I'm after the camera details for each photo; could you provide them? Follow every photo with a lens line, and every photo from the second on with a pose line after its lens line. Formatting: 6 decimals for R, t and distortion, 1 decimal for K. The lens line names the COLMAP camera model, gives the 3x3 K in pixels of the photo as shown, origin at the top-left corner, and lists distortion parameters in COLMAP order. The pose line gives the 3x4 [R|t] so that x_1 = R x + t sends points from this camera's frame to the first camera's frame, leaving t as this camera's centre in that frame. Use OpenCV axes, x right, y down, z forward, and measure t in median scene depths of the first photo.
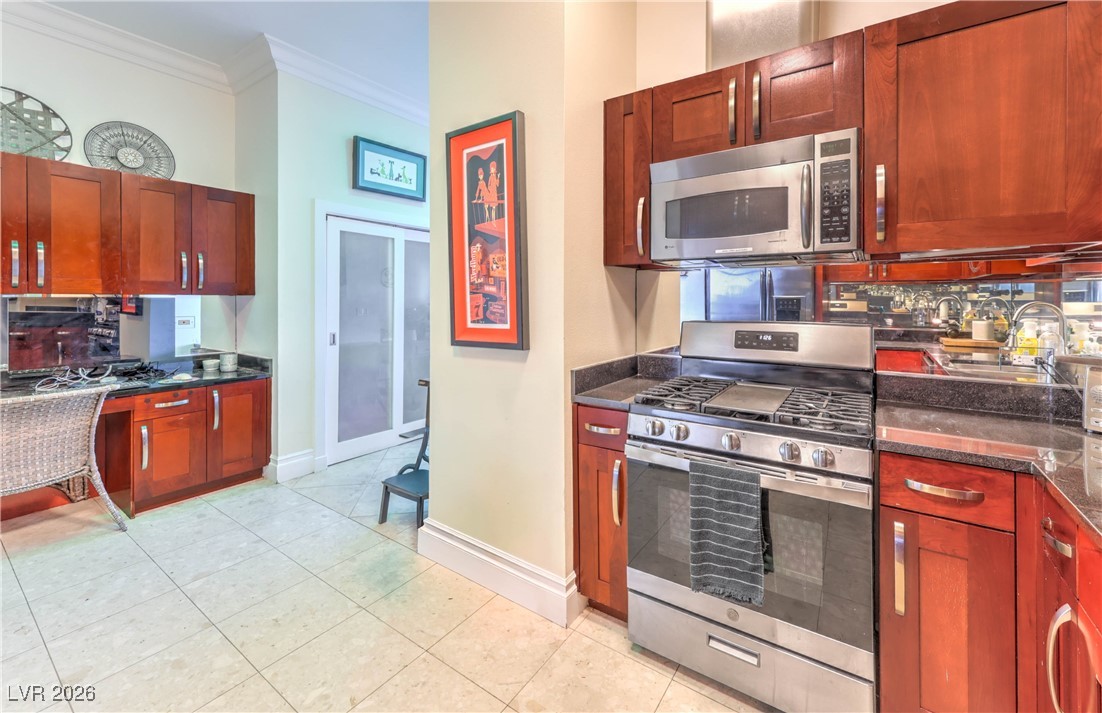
lens RADIAL K [[454.6, 0, 569.1], [0, 454.6, 304.3], [0, 0, 1]] dist [0.002191, 0.000522]
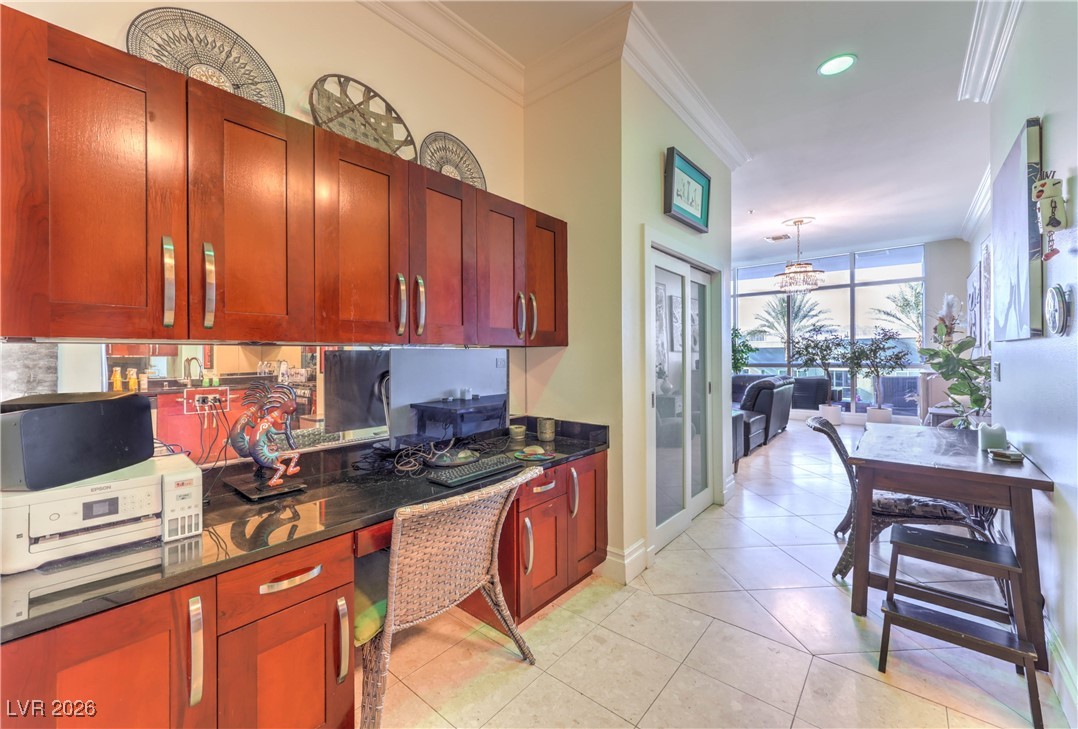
lens RADIAL K [[434.1, 0, 538.6], [0, 434.1, 362.5], [0, 0, 1]] dist [0.002960, 0.000140]
pose [[0.994100, -0.014556, -0.107487, -0.806642], [0.014543, 0.999894, -0.000904, 0.009887], [0.107489, -0.000664, 0.994206, 0.277667]]
